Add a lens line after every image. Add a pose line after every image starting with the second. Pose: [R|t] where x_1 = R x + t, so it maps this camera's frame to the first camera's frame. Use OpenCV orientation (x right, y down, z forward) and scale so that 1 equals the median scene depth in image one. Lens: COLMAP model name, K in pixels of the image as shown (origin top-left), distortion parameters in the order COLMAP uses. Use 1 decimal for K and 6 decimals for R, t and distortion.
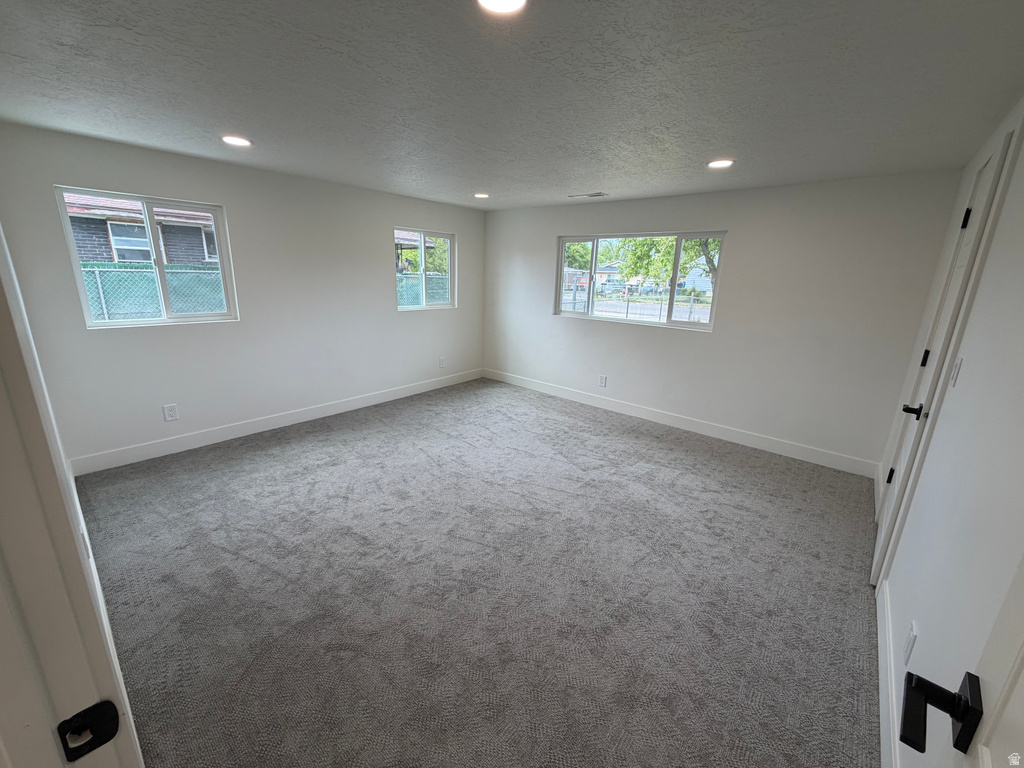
lens RADIAL K [[408.6, 0, 512.0], [0, 408.6, 384.0], [0, 0, 1]] dist [-0.001277, 0.000116]
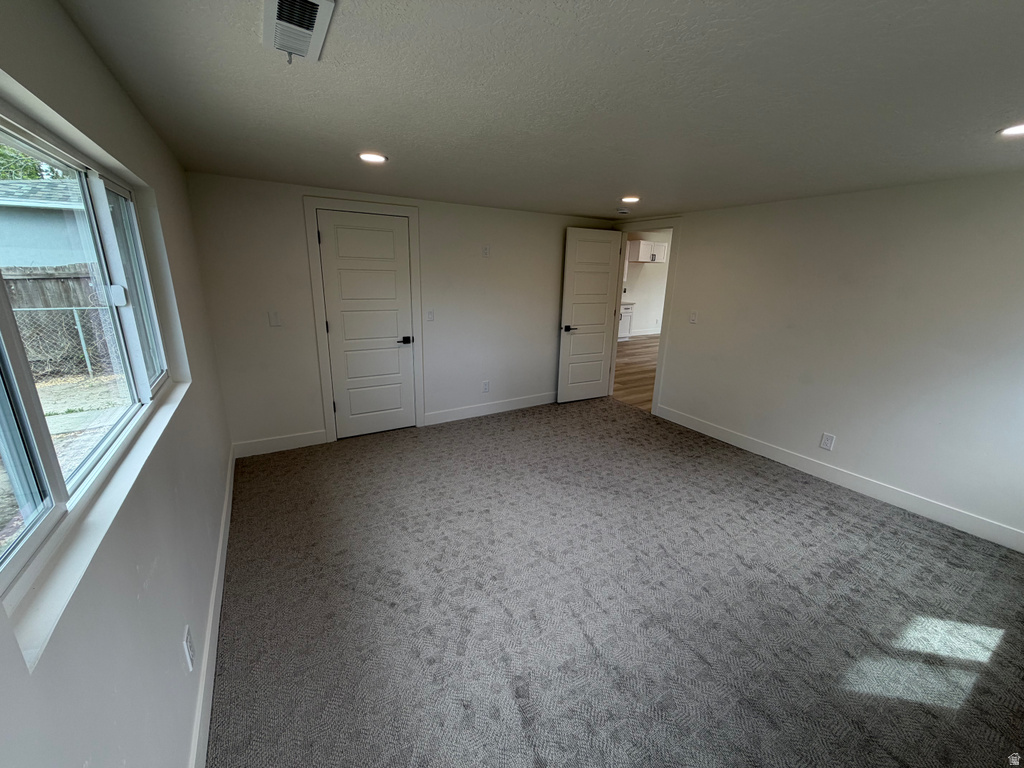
lens RADIAL K [[408.6, 0, 512.0], [0, 408.6, 384.0], [0, 0, 1]] dist [-0.001277, 0.000116]
pose [[-0.947192, -0.133028, 0.291773, -0.074653], [0.034968, 0.861616, 0.506354, -0.376366], [-0.318756, 0.489817, -0.811464, 1.262718]]
